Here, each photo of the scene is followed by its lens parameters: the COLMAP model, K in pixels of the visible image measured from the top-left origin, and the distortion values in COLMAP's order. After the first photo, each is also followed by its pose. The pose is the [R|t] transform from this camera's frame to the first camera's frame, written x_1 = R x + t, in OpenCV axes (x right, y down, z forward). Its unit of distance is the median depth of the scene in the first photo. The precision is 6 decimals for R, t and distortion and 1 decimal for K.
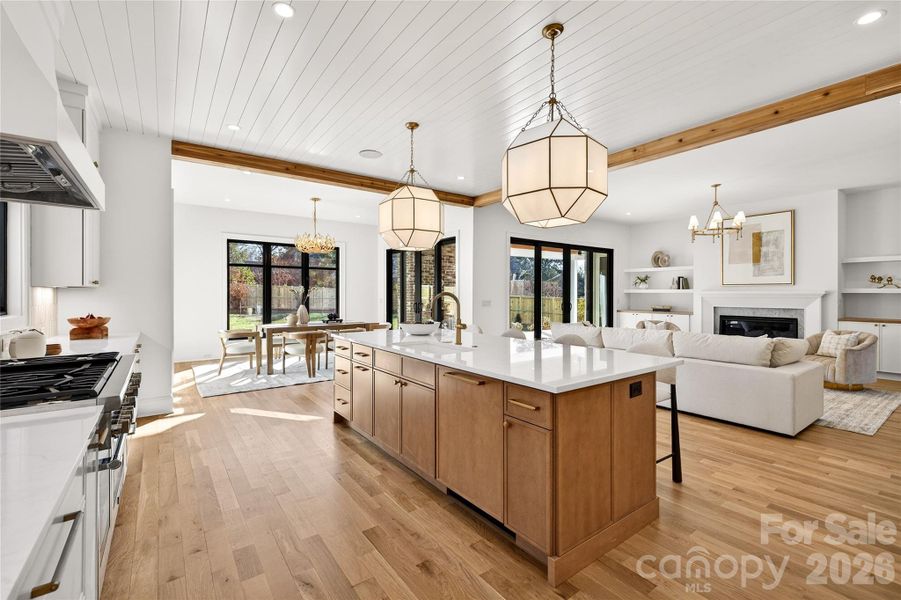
lens RADIAL K [[387.0, 0, 441.4], [0, 387.0, 297.0], [0, 0, 1]] dist [0.000999, 0.000367]
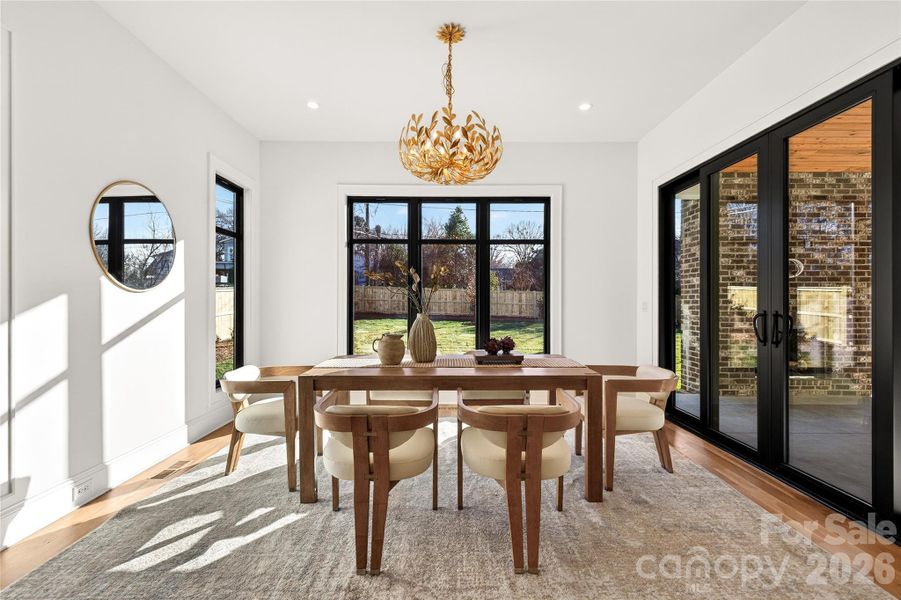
lens RADIAL K [[387.0, 0, 449.6], [0, 387.0, 301.5], [0, 0, 1]] dist [0.000999, 0.000367]
pose [[0.805461, 0.000988, -0.592648, -0.090303], [-0.002225, 0.999997, -0.001357, 0.008024], [0.592645, 0.002412, 0.805460, 0.636054]]
